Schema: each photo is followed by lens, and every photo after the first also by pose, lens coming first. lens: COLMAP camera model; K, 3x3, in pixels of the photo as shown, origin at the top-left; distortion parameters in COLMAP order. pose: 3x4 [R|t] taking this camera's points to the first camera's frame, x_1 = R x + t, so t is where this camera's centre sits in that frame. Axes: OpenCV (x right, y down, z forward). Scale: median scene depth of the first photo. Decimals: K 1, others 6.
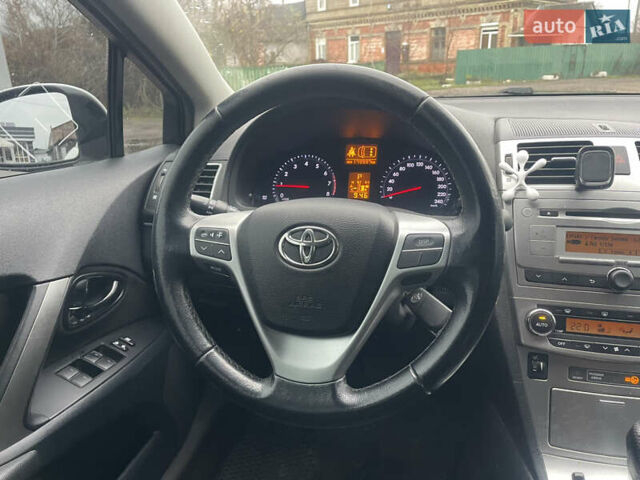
lens RADIAL K [[489.2, 0, 320.0], [0, 489.2, 240.0], [0, 0, 1]] dist [0.107450, -0.137632]
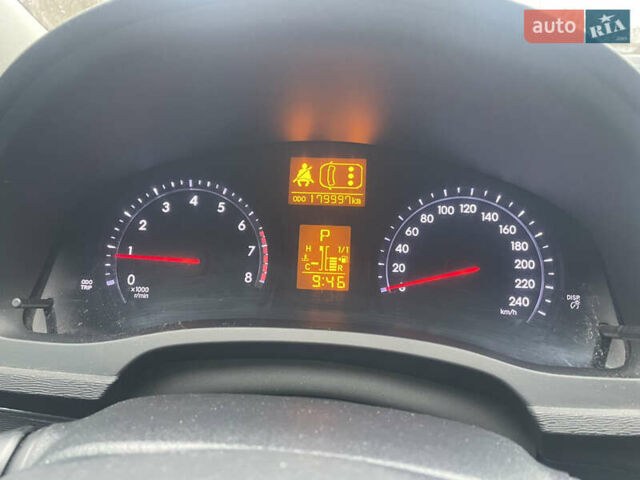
lens RADIAL K [[489.2, 0, 320.0], [0, 489.2, 240.0], [0, 0, 1]] dist [0.107450, -0.137632]
pose [[0.986527, -0.012119, 0.163148, 0.008896], [0.008847, 0.999745, 0.020769, -0.134114], [-0.163358, -0.019046, 0.986383, 0.592480]]
